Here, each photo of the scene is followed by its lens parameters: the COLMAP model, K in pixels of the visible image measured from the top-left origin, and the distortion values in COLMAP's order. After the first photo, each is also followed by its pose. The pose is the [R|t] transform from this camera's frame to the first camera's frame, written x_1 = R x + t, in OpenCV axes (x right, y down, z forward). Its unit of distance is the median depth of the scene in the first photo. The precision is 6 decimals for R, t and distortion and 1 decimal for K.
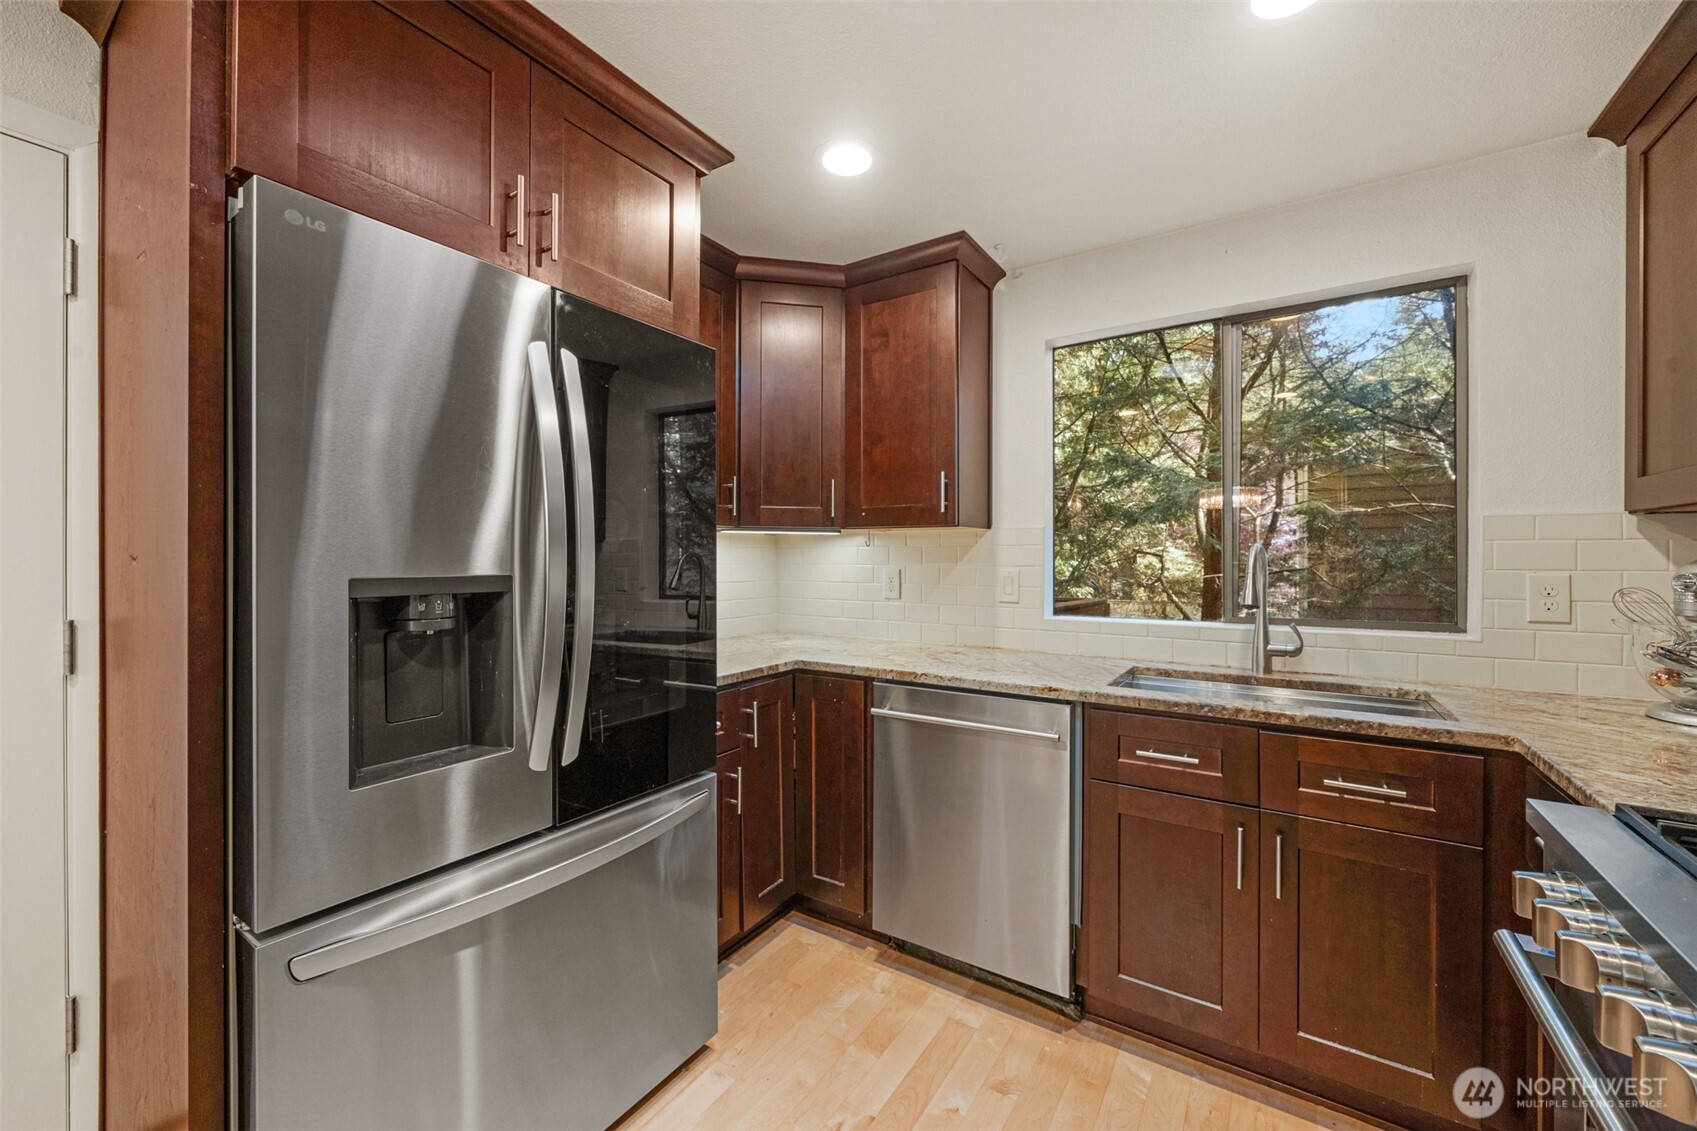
lens RADIAL K [[650.2, 0, 865.9], [0, 650.2, 558.8], [0, 0, 1]] dist [-0.000971, -0.000724]
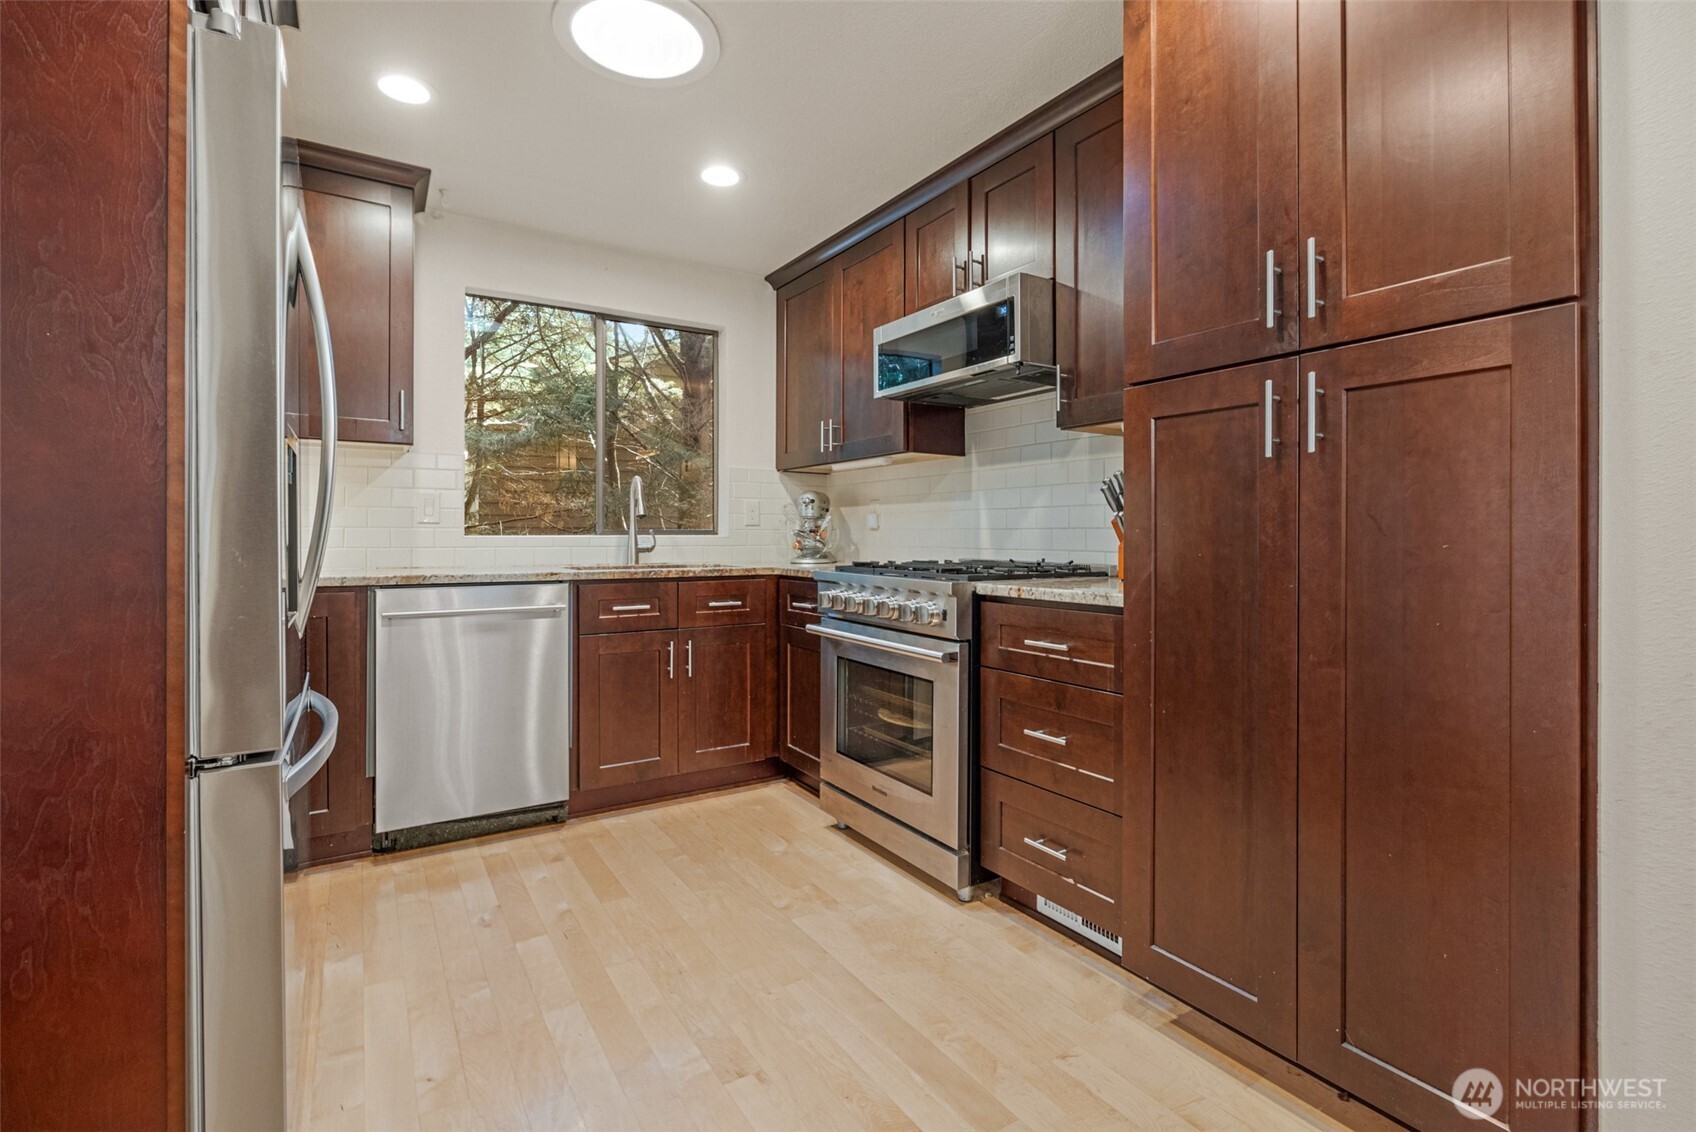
lens RADIAL K [[764.6, 0, 842.7], [0, 764.6, 532.6], [0, 0, 1]] dist [0.000237, -0.000007]
pose [[0.413109, -0.001849, 0.910680, -0.887846], [0.001055, 0.999998, 0.001552, 0.114776], [-0.910681, 0.000320, 0.413110, -0.179939]]
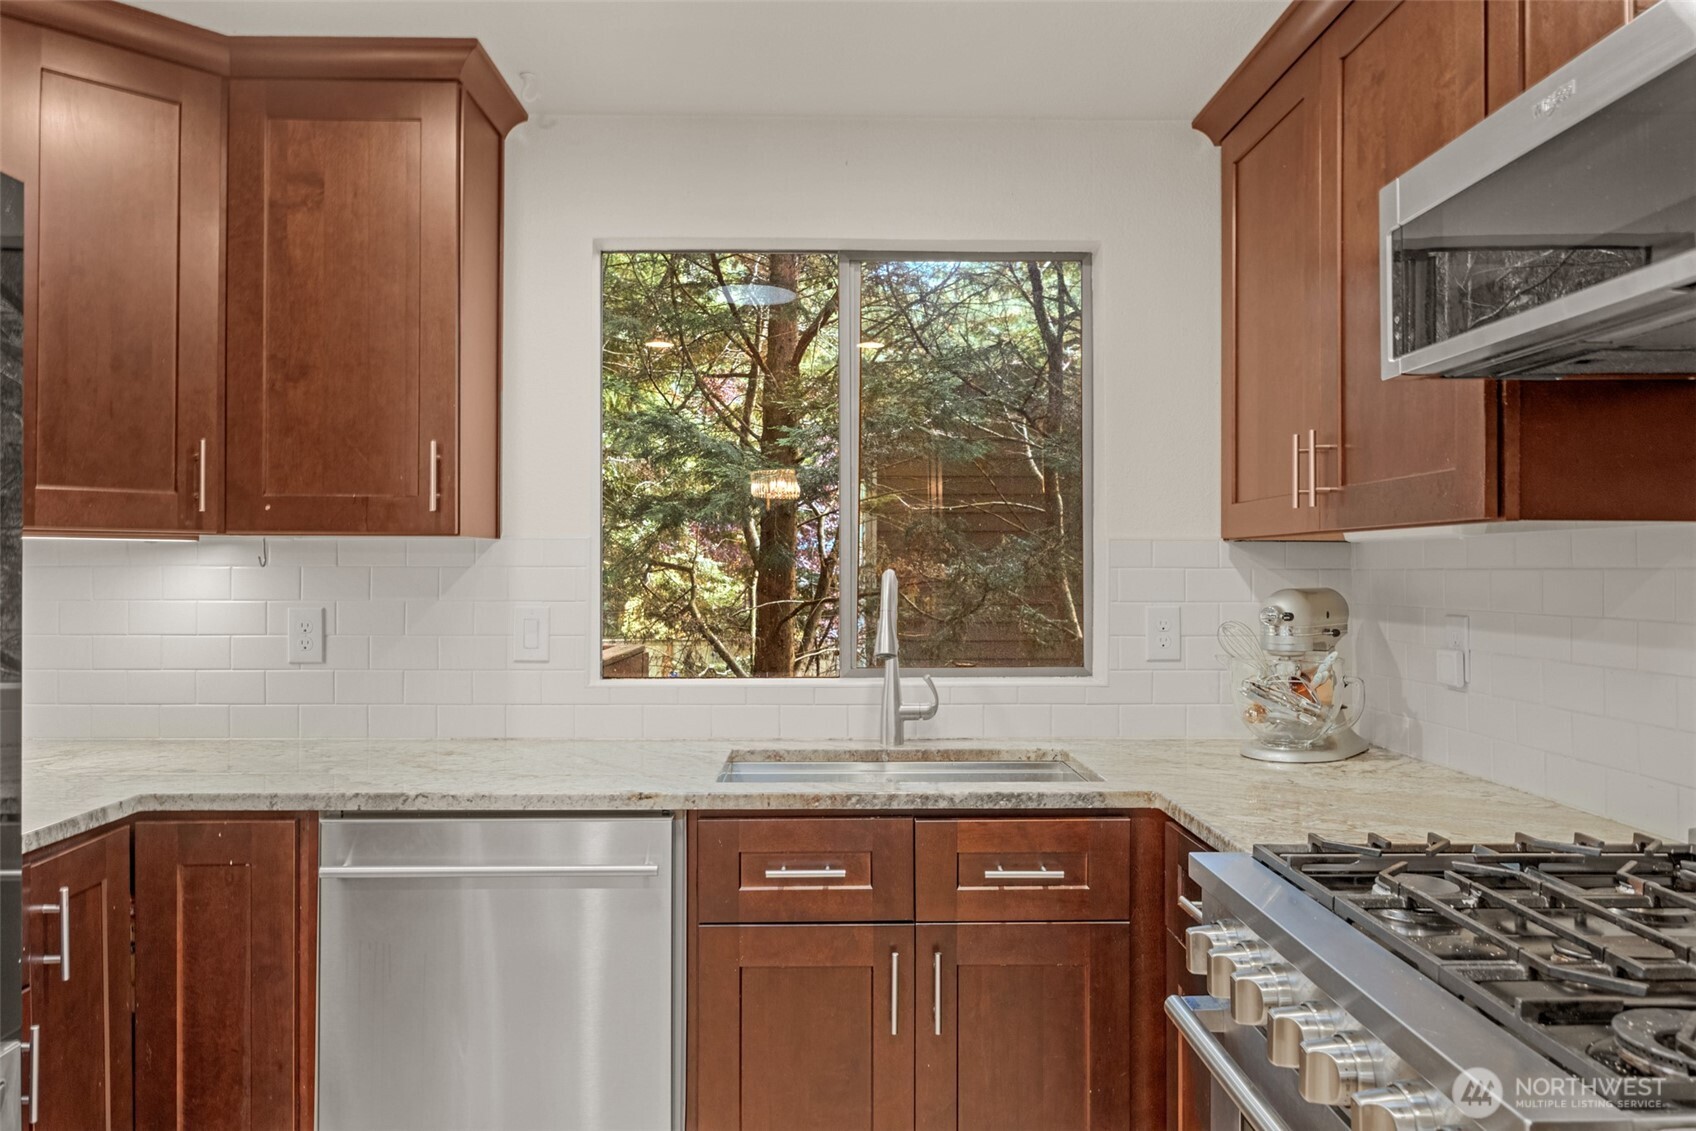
lens RADIAL K [[1158.5, 0, 849.5], [0, 1158.5, 549.7], [0, 0, 1]] dist [-0.002875, 0.001211]
pose [[0.828614, 0.009895, 0.559732, -0.192978], [-0.001267, 0.999874, -0.015801, -0.027607], [-0.559818, 0.012384, 0.828523, -0.076654]]
